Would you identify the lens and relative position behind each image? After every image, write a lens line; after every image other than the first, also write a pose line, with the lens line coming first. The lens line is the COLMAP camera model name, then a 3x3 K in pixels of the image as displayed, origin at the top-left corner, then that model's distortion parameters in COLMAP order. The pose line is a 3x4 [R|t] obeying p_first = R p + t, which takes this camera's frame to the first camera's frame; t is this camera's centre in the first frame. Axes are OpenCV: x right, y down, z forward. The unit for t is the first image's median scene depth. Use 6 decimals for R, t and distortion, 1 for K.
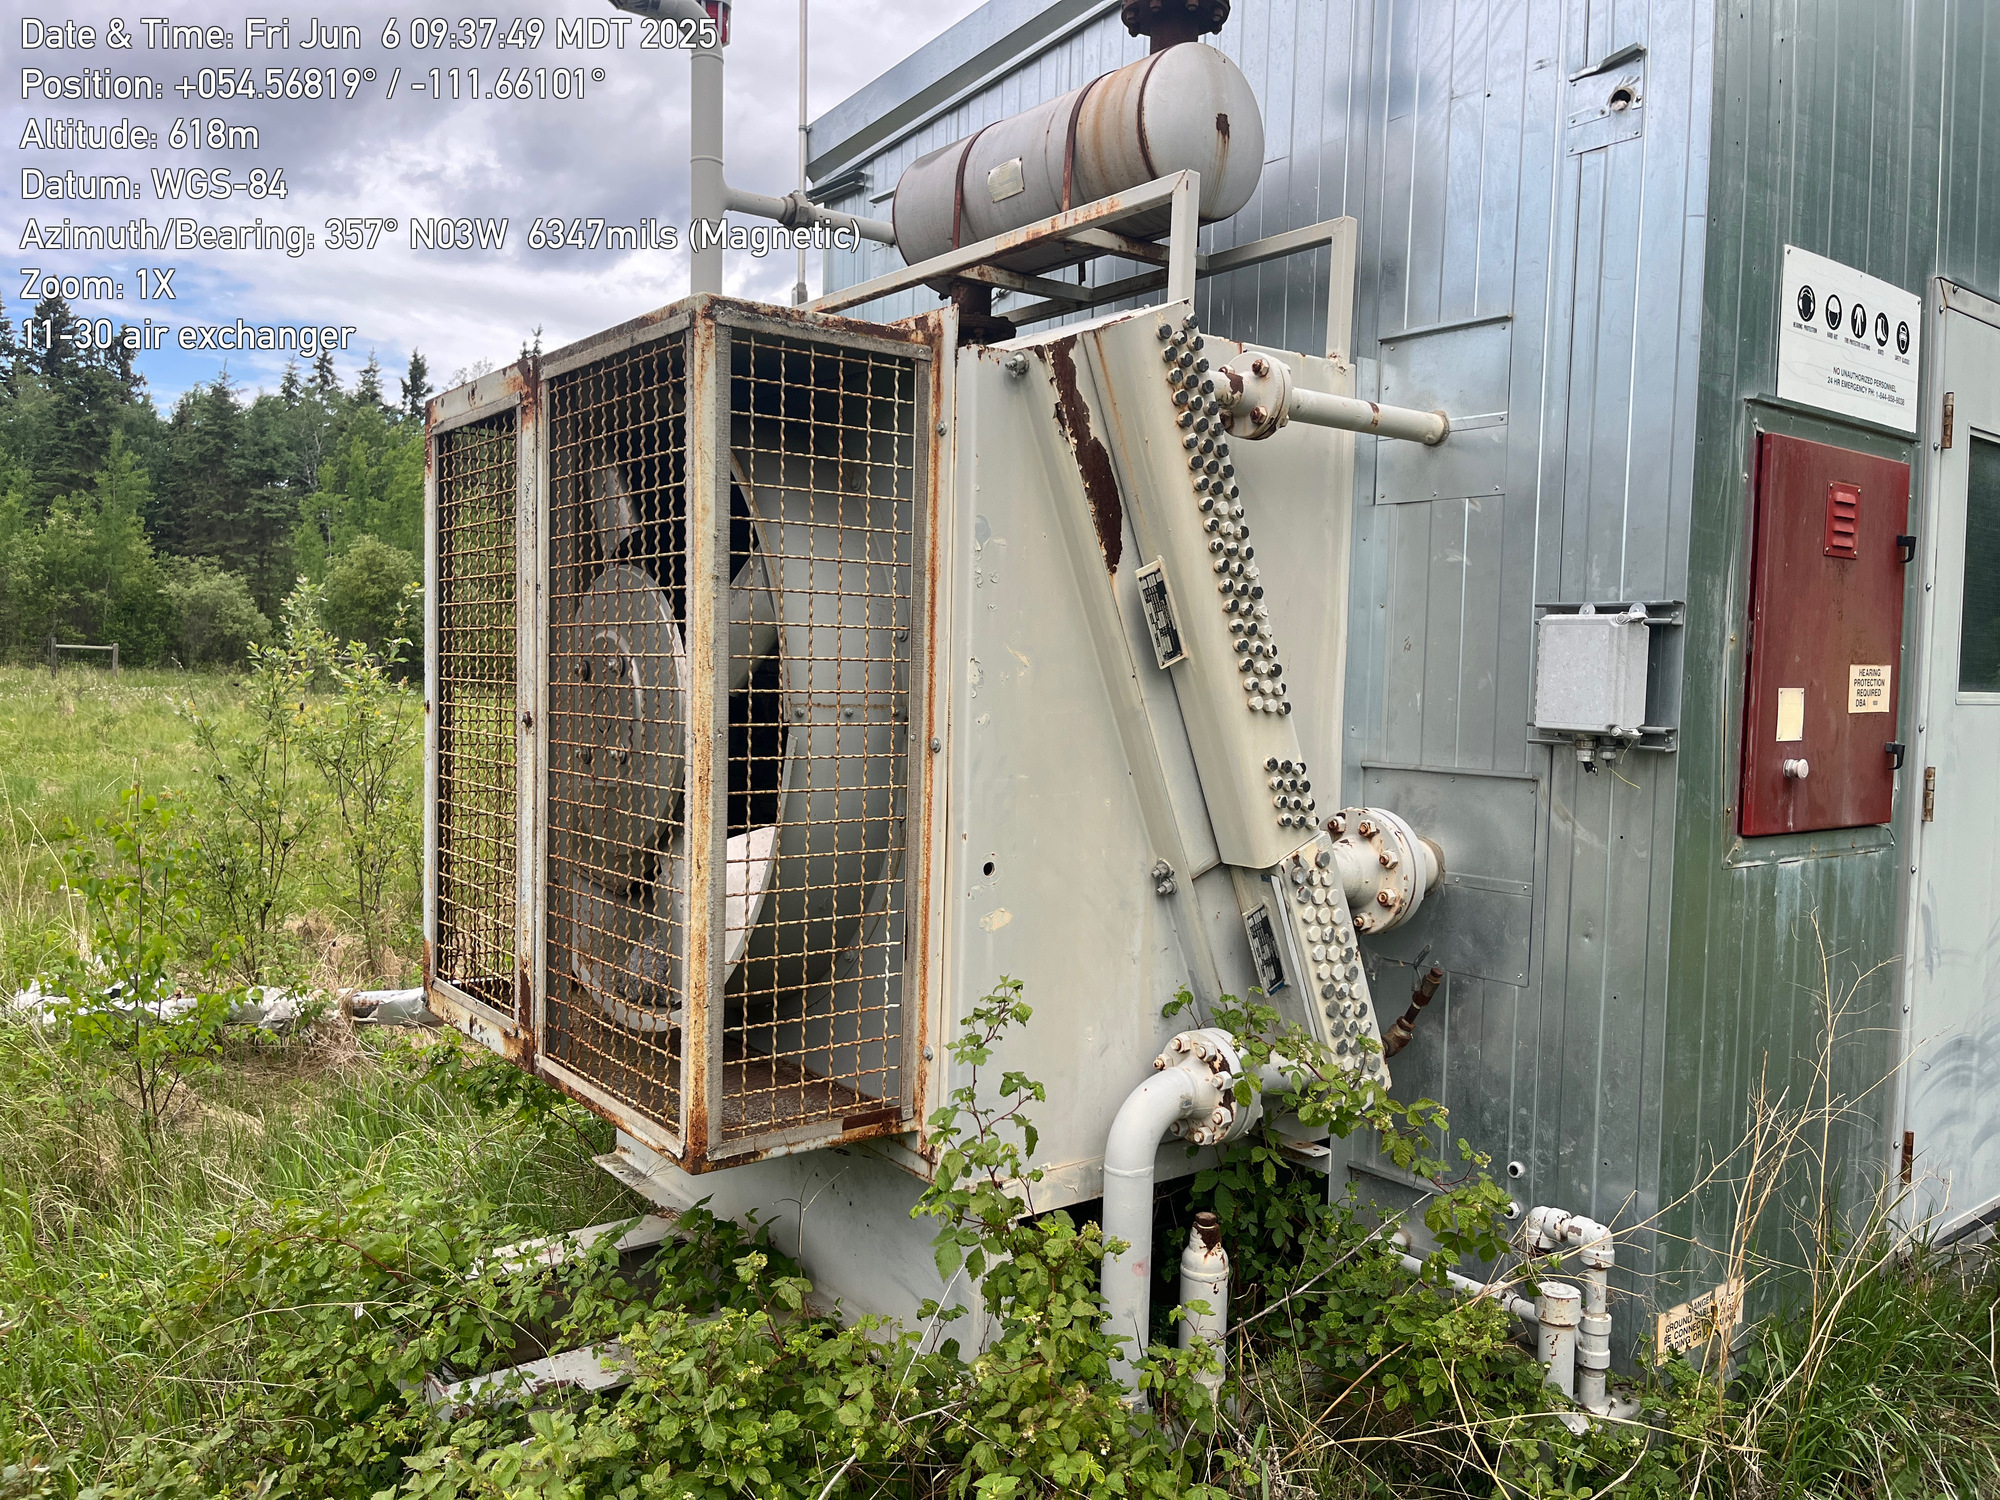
lens RADIAL K [[1500.7, 0, 985.6], [0, 1500.7, 753.9], [0, 0, 1]] dist [0.061318, -0.095752]
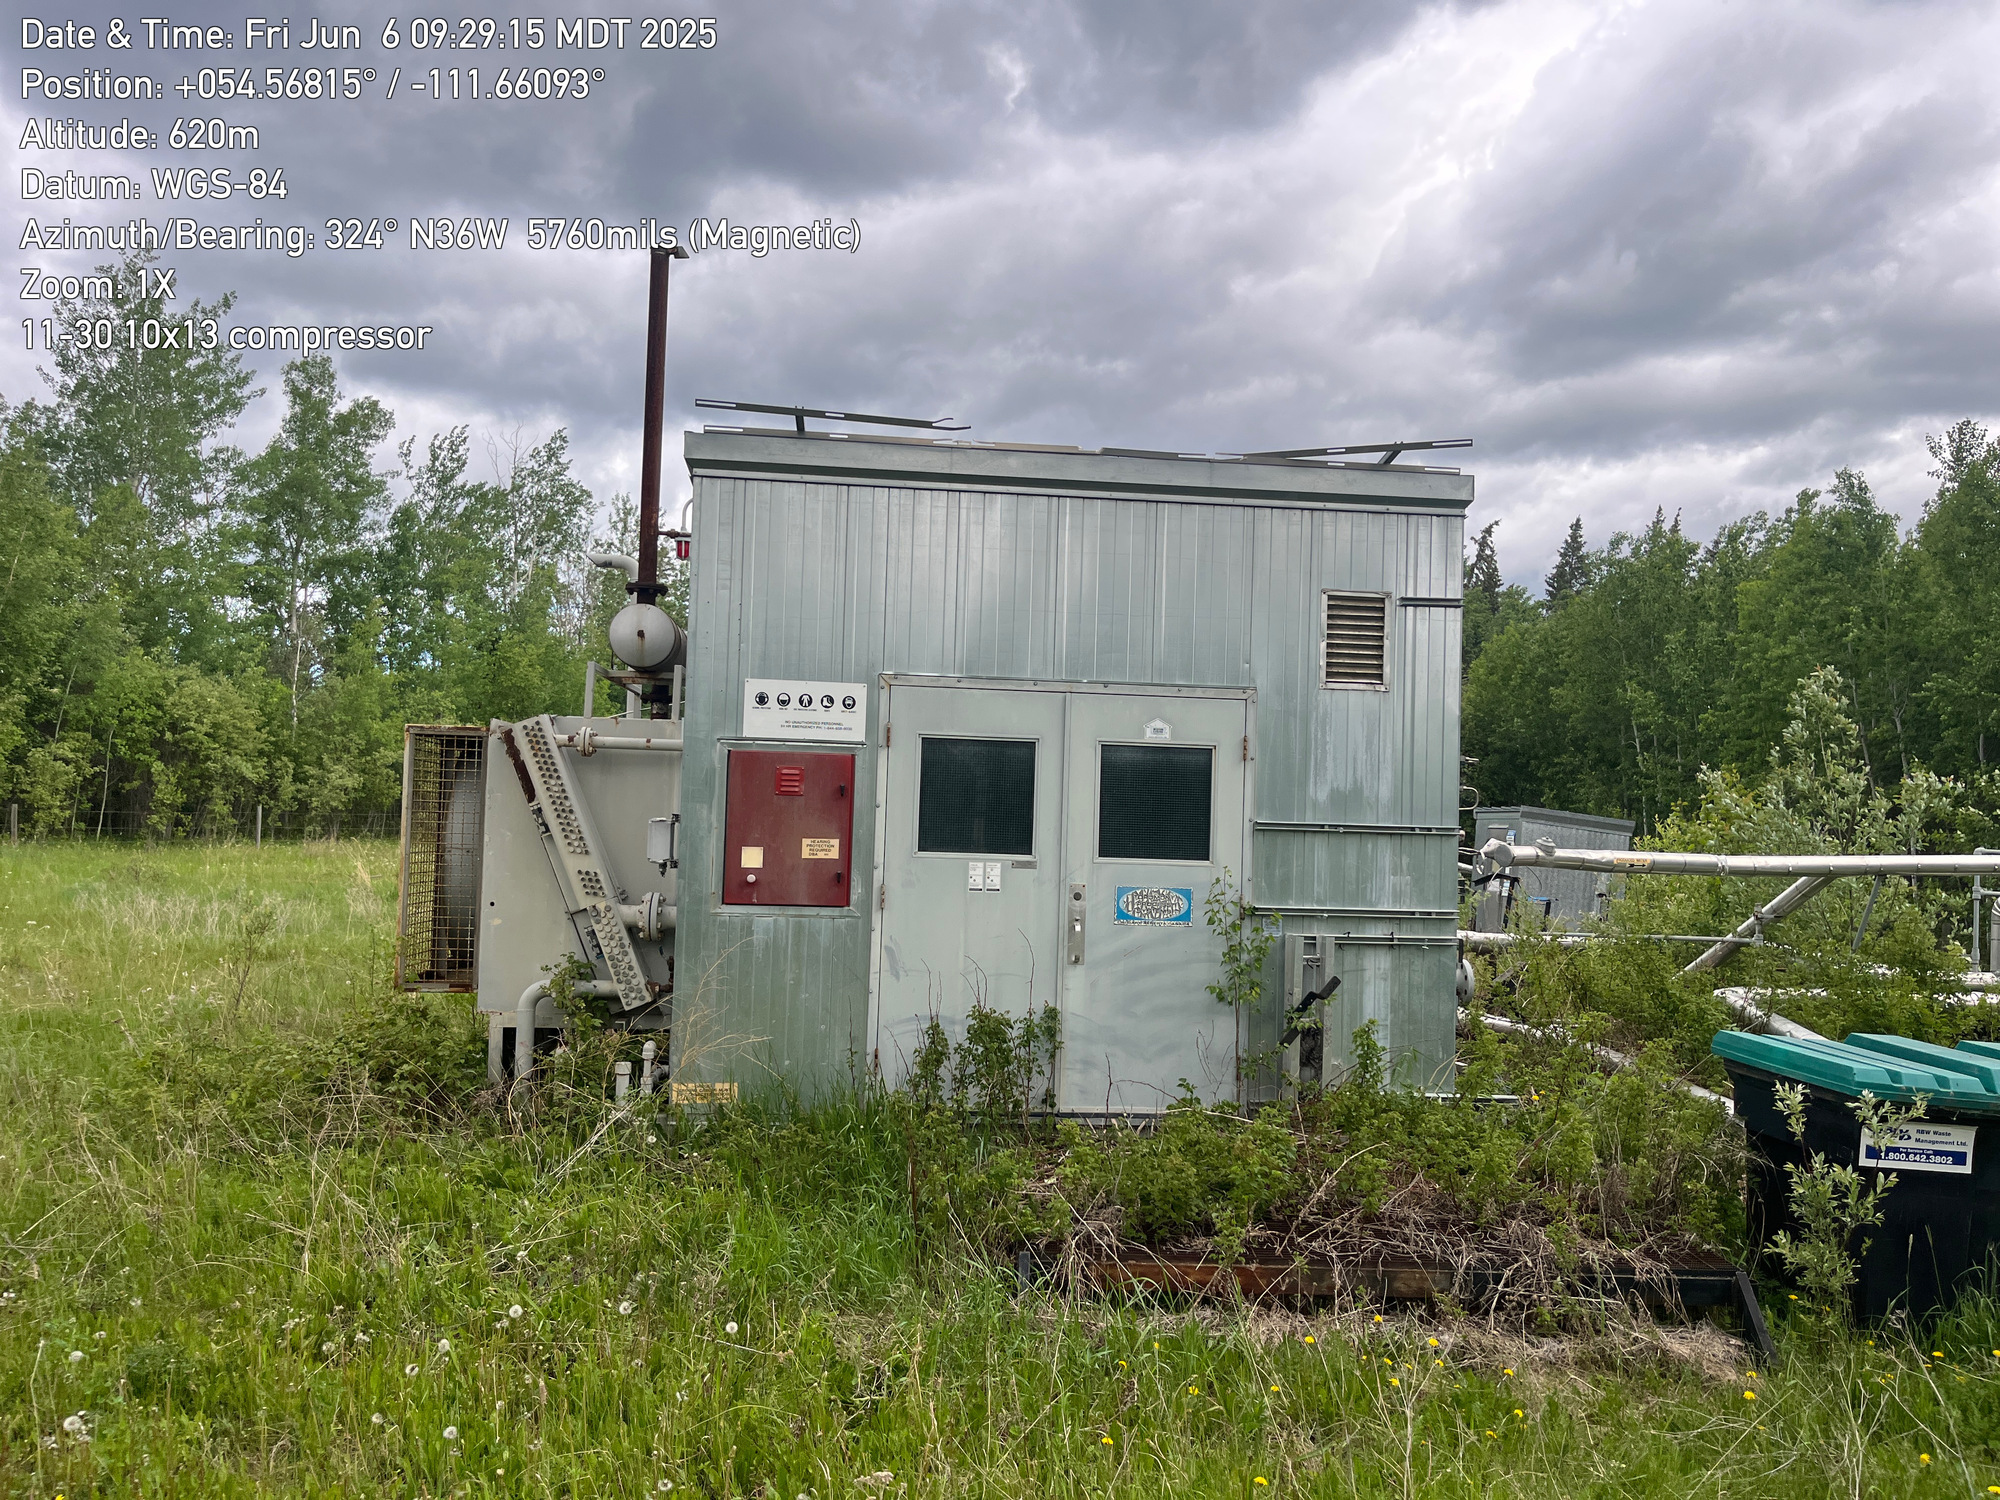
lens RADIAL K [[1500.7, 0, 985.6], [0, 1500.7, 753.9], [0, 0, 1]] dist [0.061318, -0.095752]
pose [[0.852602, -0.022069, -0.522094, 2.166095], [-0.040791, 0.993248, -0.108599, 0.059535], [0.520966, 0.113888, 0.845946, -0.950578]]
